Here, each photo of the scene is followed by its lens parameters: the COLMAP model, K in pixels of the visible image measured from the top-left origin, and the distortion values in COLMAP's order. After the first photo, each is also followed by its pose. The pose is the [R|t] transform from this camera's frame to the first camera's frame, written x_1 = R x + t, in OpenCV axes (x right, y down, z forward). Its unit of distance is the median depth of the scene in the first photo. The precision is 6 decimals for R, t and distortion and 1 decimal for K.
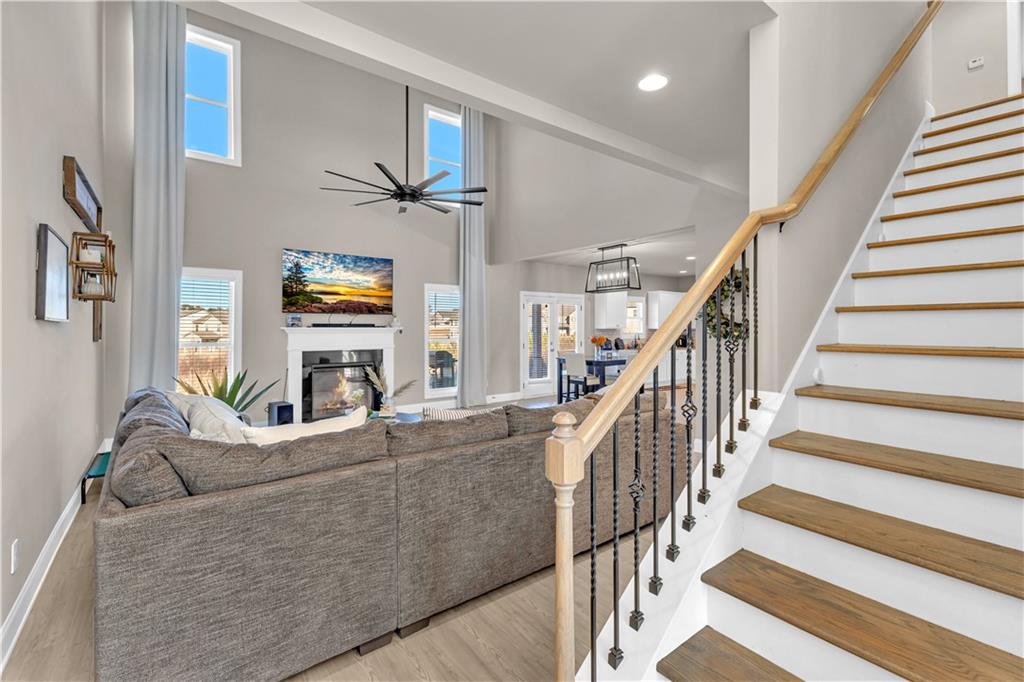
lens RADIAL K [[448.2, 0, 517.3], [0, 448.2, 328.8], [0, 0, 1]] dist [0.003994, -0.000336]
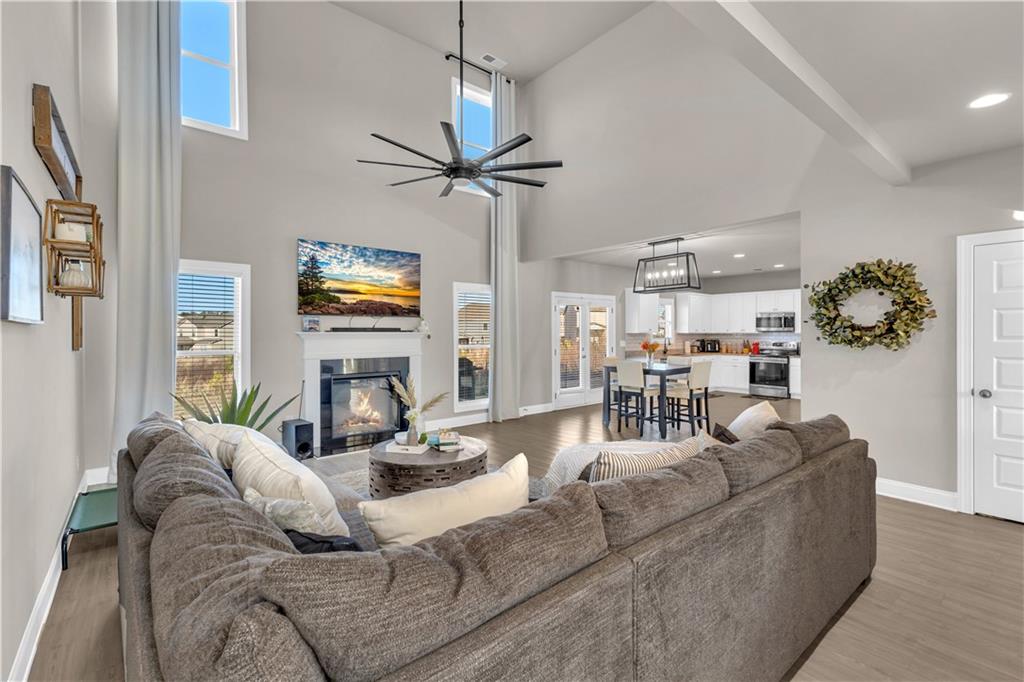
lens RADIAL K [[448.2, 0, 511.9], [0, 448.2, 337.4], [0, 0, 1]] dist [0.003994, -0.000336]
pose [[0.999402, -0.000434, 0.034571, -0.140502], [0.000074, 0.999946, 0.010417, -0.000974], [-0.034574, -0.010408, 0.999348, 0.132050]]
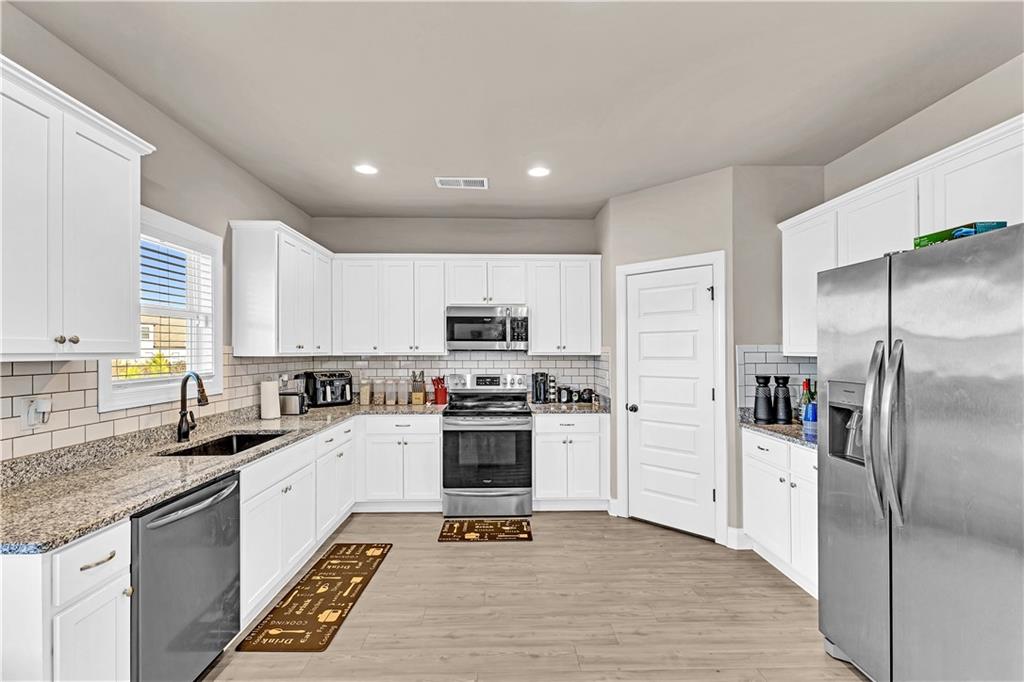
lens RADIAL K [[448.2, 0, 510.1], [0, 448.2, 341.4], [0, 0, 1]] dist [0.003994, -0.000336]
pose [[0.589425, 0.016083, 0.807663, 0.290496], [0.005821, 0.999691, -0.024155, -0.002522], [-0.807802, 0.018939, 0.589150, 1.193020]]
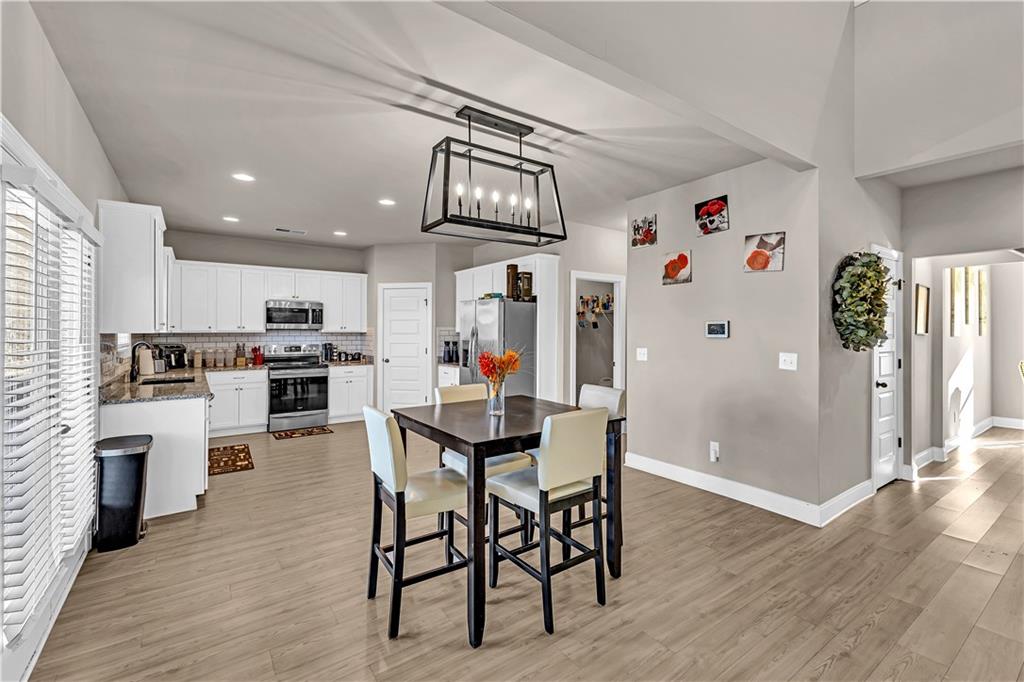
lens RADIAL K [[448.2, 0, 505.0], [0, 448.2, 330.4], [0, 0, 1]] dist [0.003994, -0.000336]
pose [[0.049301, -0.001350, 0.998783, -0.197220], [0.004119, 0.999991, 0.001149, -0.002158], [-0.998775, 0.004057, 0.049307, 1.072586]]
